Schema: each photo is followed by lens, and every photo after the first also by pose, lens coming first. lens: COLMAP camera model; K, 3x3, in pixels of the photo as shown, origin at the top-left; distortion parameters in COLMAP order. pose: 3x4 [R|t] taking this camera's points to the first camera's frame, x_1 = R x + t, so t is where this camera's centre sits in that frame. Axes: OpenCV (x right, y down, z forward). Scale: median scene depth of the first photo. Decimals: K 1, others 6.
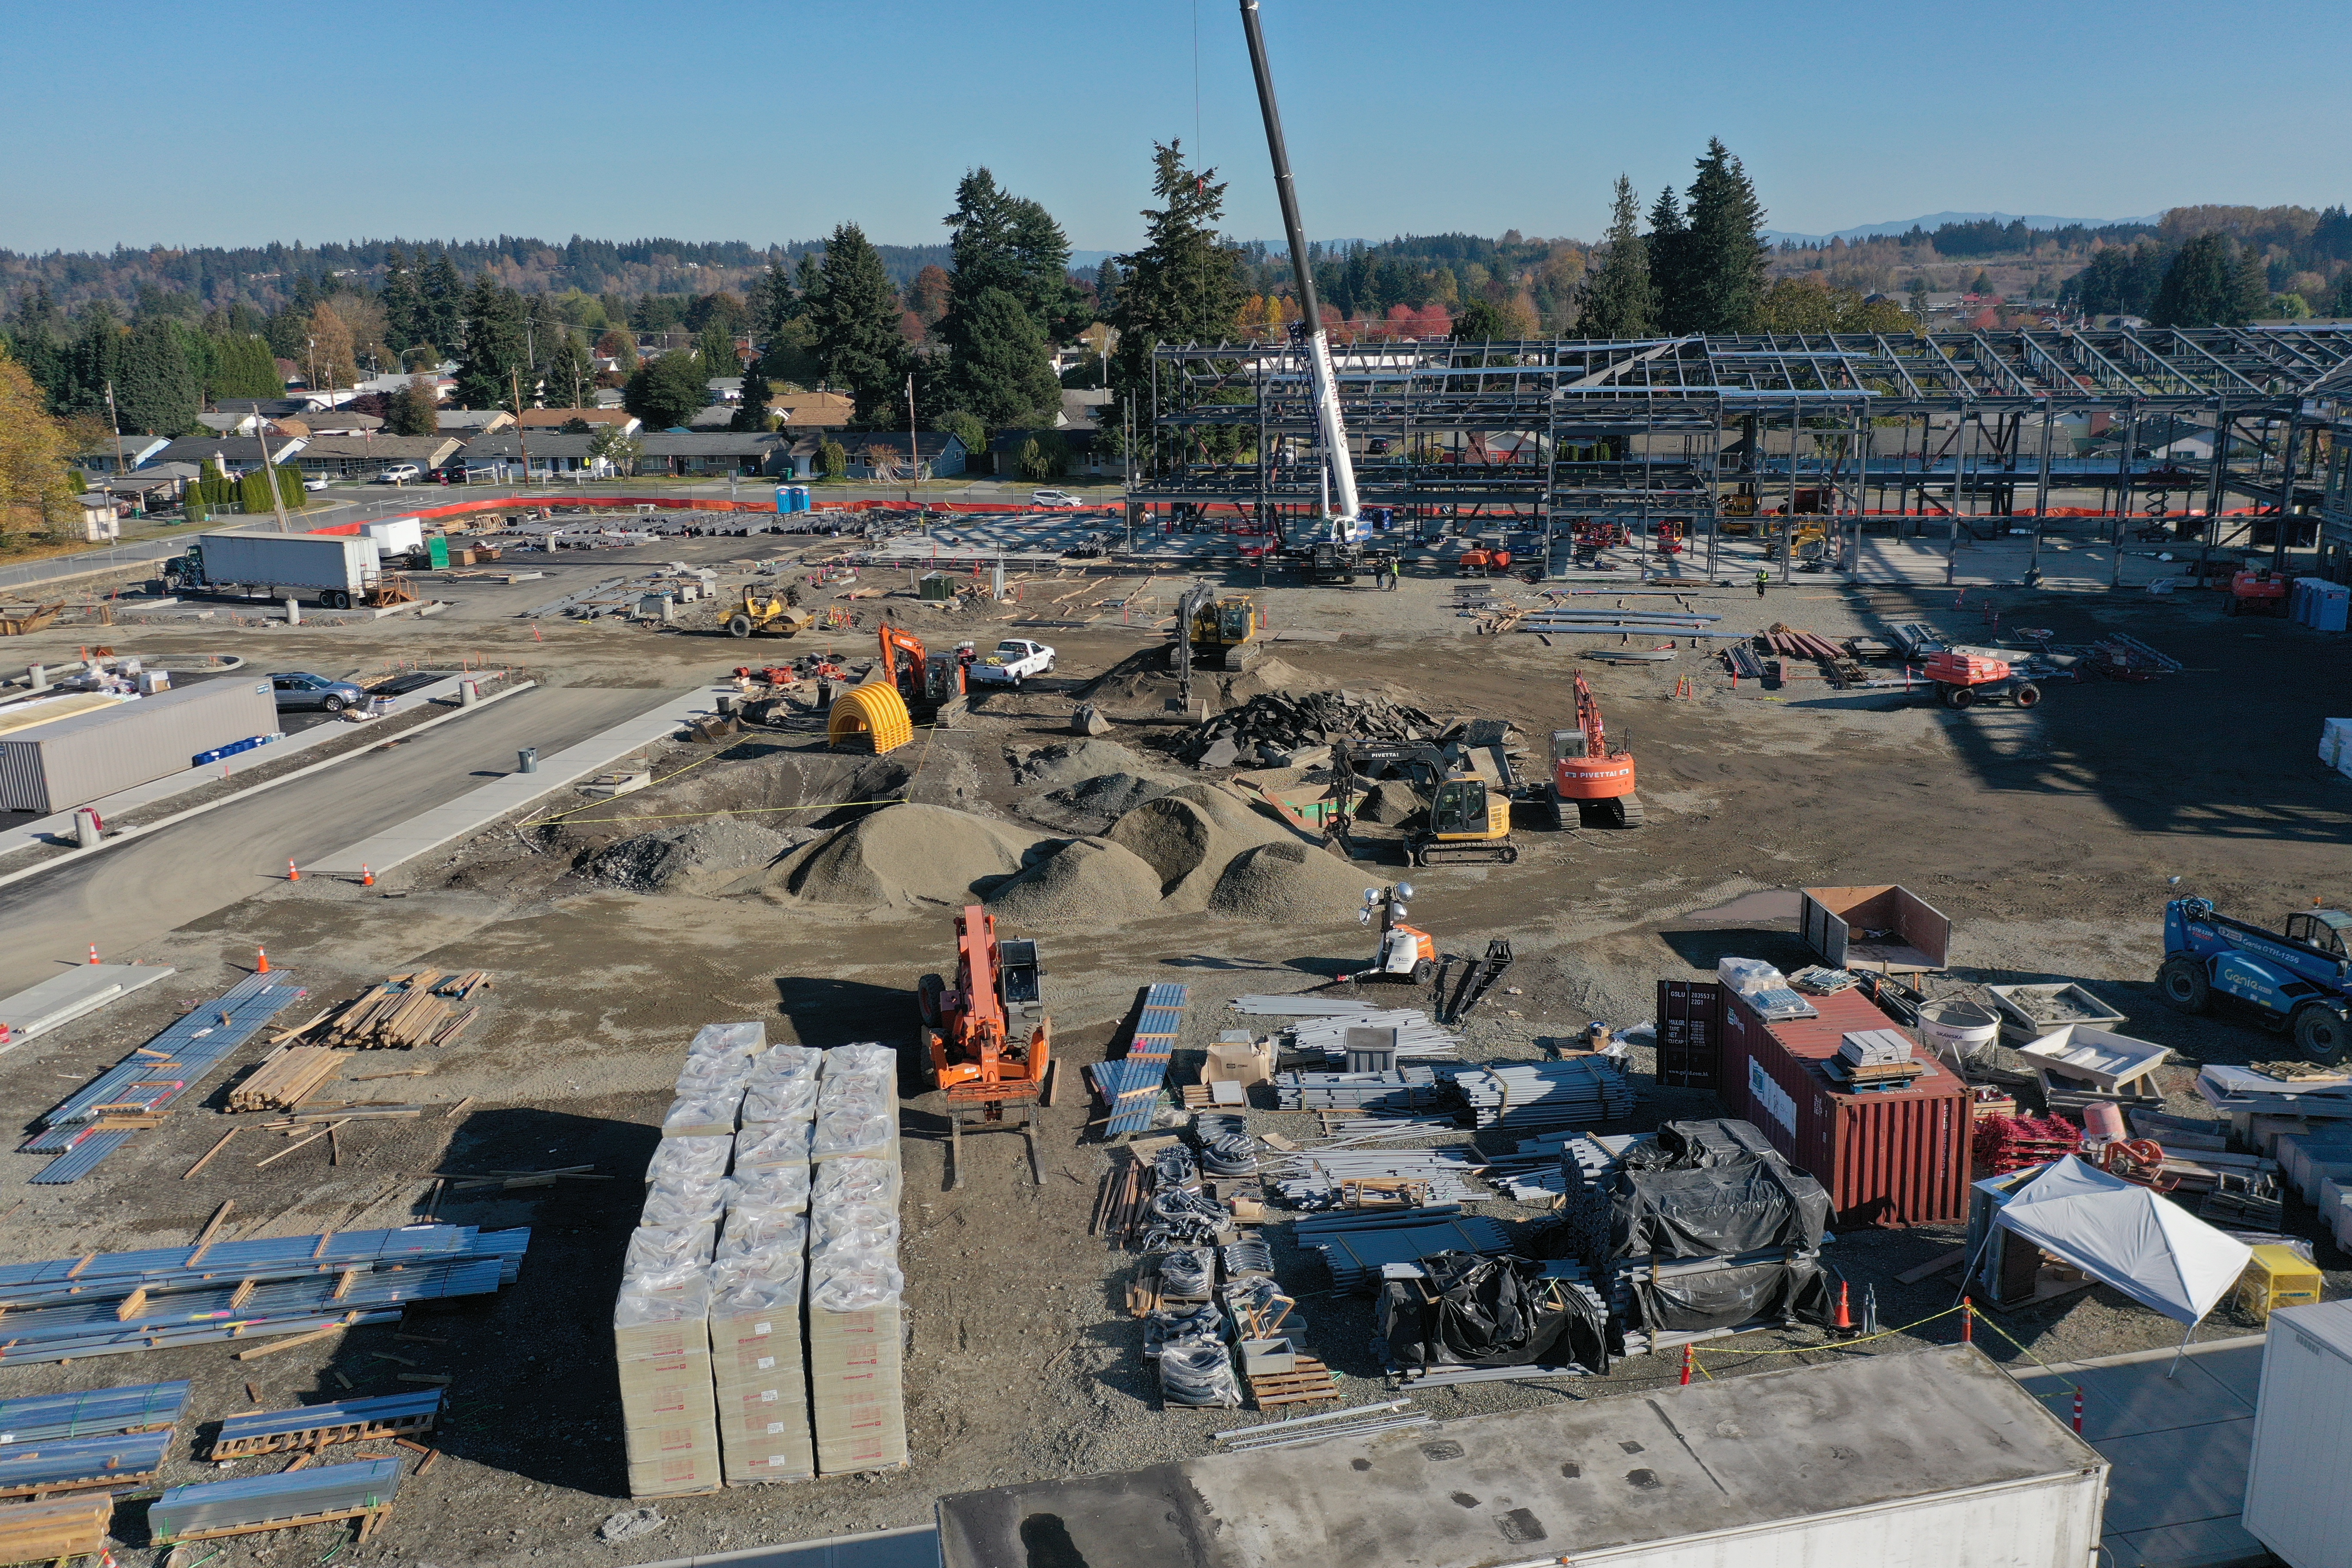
lens RADIAL K [[1839.5, 0, 1176.9], [0, 1839.5, 794.3], [0, 0, 1]] dist [-0.001910, -0.000551]
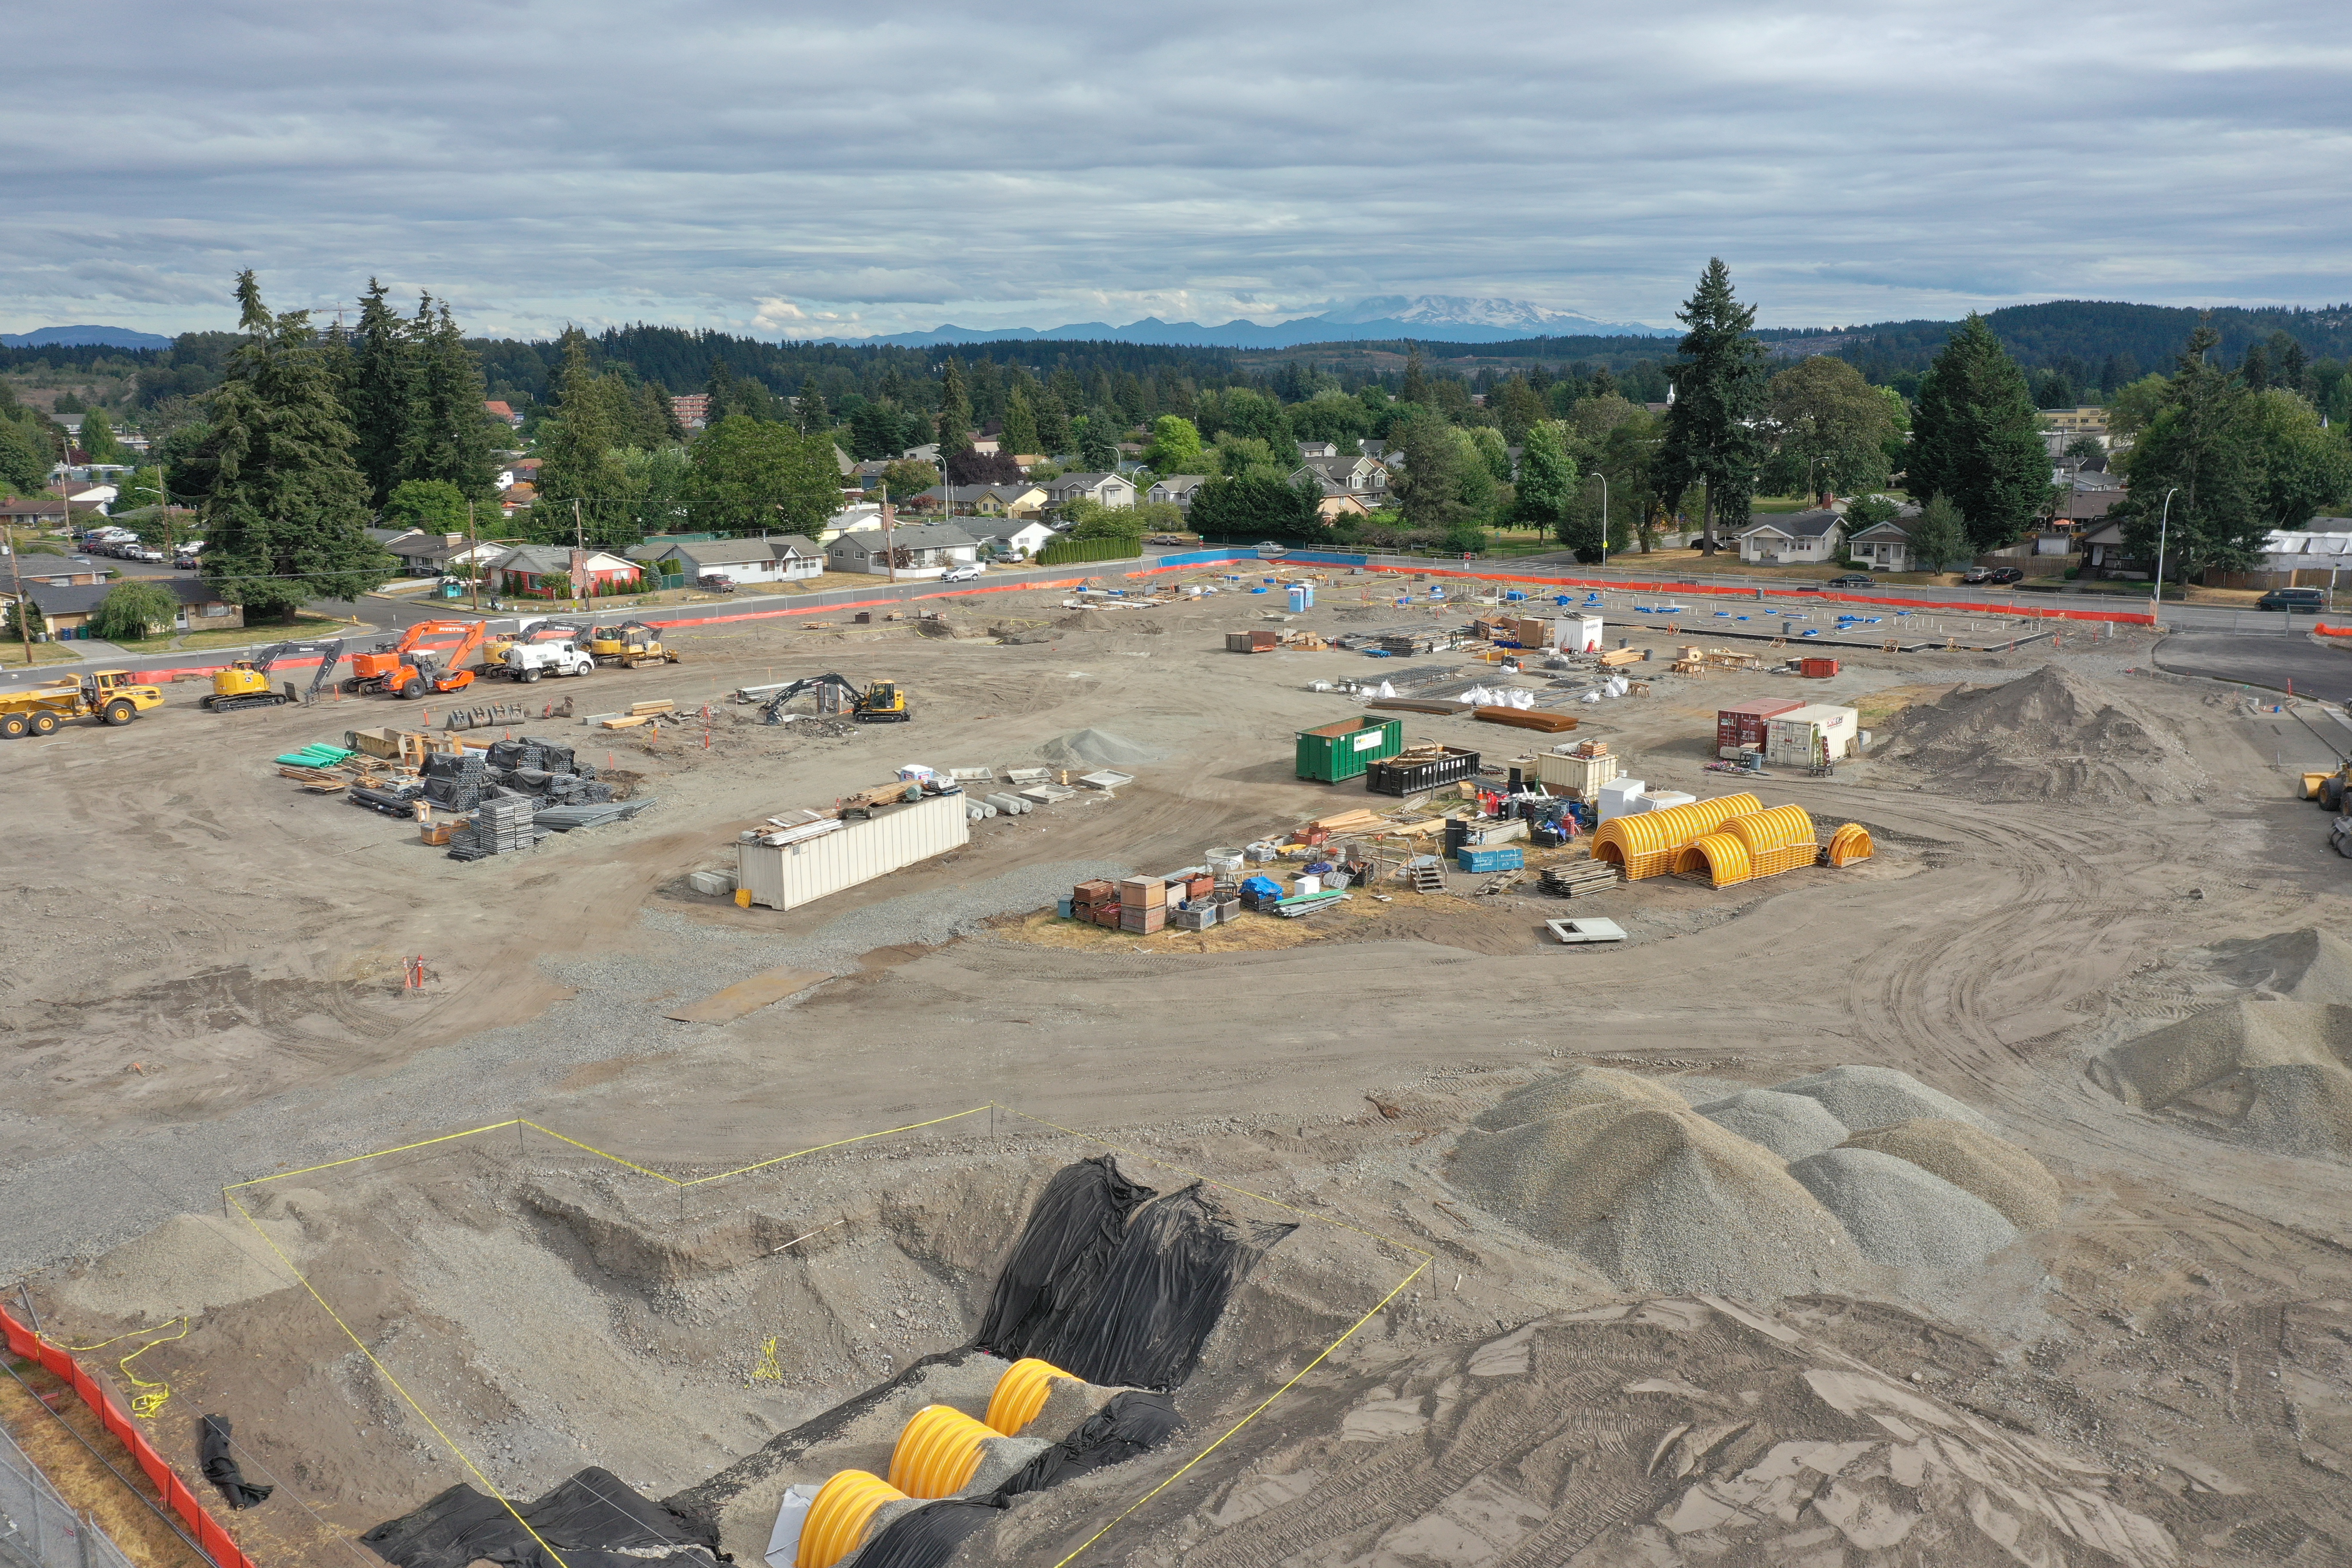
lens RADIAL K [[1839.5, 0, 1174.7], [0, 1839.5, 768.2], [0, 0, 1]] dist [-0.001910, -0.000551]
pose [[0.526919, -0.155428, 0.835583, -0.717568], [0.217587, 0.975042, 0.044158, -0.057961], [-0.821591, 0.158544, 0.547587, 0.173745]]
